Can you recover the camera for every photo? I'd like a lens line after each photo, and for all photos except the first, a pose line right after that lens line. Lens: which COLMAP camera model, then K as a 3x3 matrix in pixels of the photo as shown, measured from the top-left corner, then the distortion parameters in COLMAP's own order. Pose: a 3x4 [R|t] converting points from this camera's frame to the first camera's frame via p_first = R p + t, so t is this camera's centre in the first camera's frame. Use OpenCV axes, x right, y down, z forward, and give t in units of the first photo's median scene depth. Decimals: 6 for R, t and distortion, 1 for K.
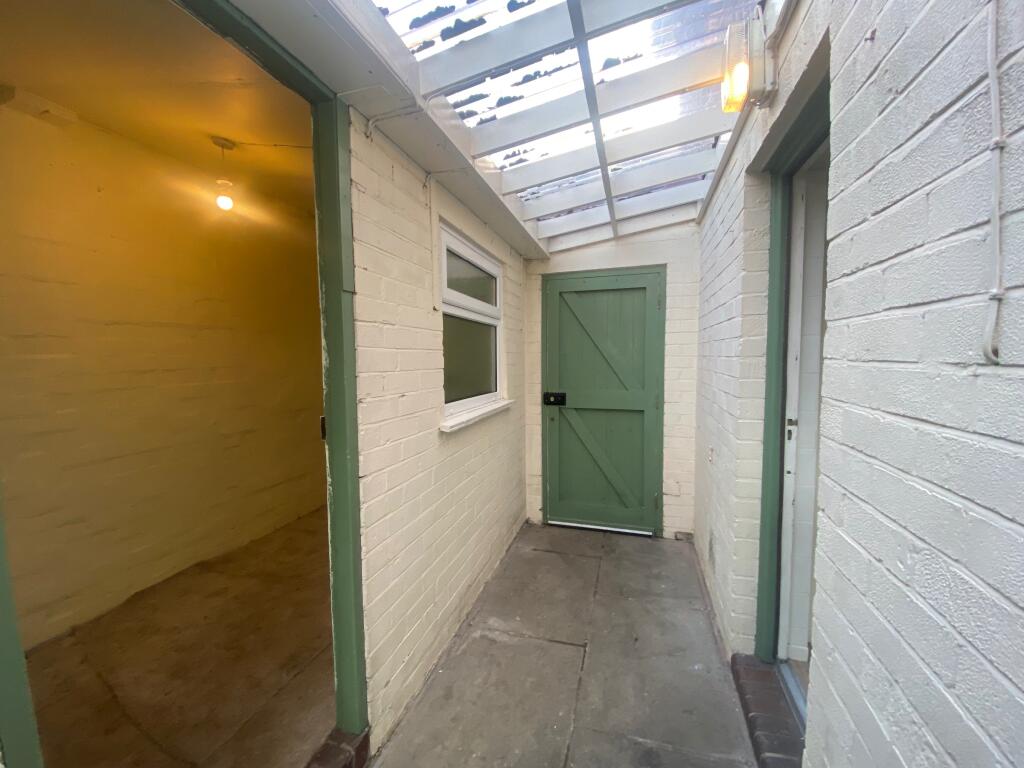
lens RADIAL K [[413.4, 0, 511.5], [0, 413.4, 384.2], [0, 0, 1]] dist [0.034202, -0.025283]
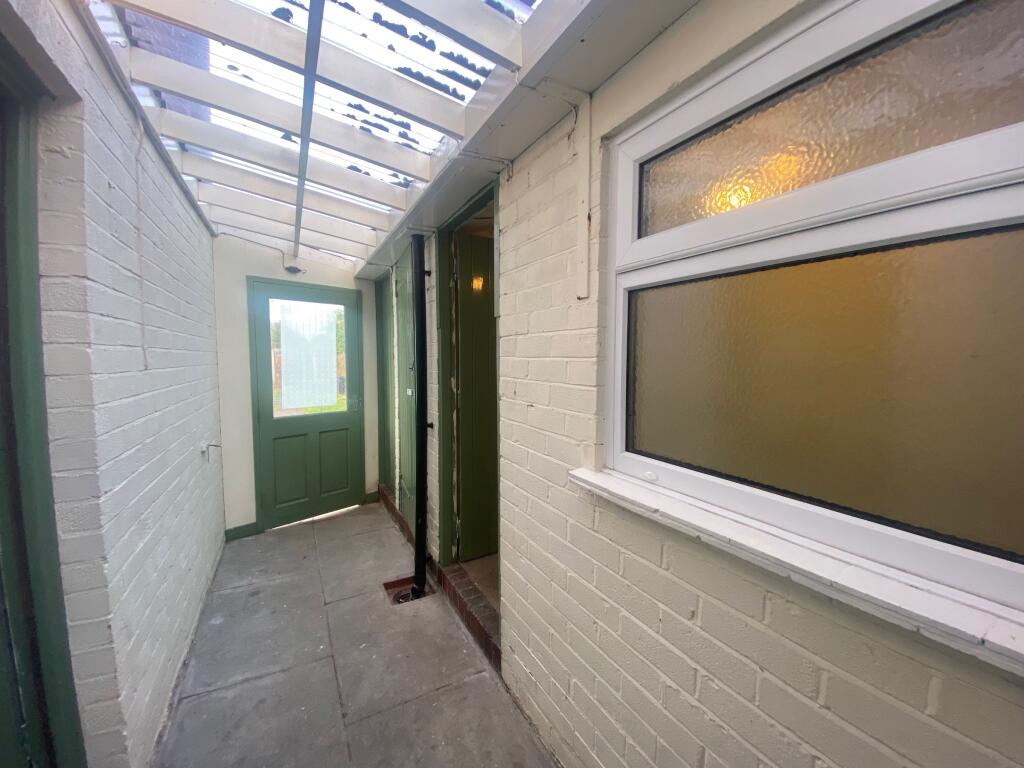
lens RADIAL K [[413.4, 0, 511.5], [0, 413.4, 384.2], [0, 0, 1]] dist [0.034202, -0.025283]
pose [[-0.702875, 0.058774, -0.708881, 0.464644], [-0.036639, 0.992266, 0.118599, -0.139161], [0.710369, 0.109332, -0.695286, 1.684383]]
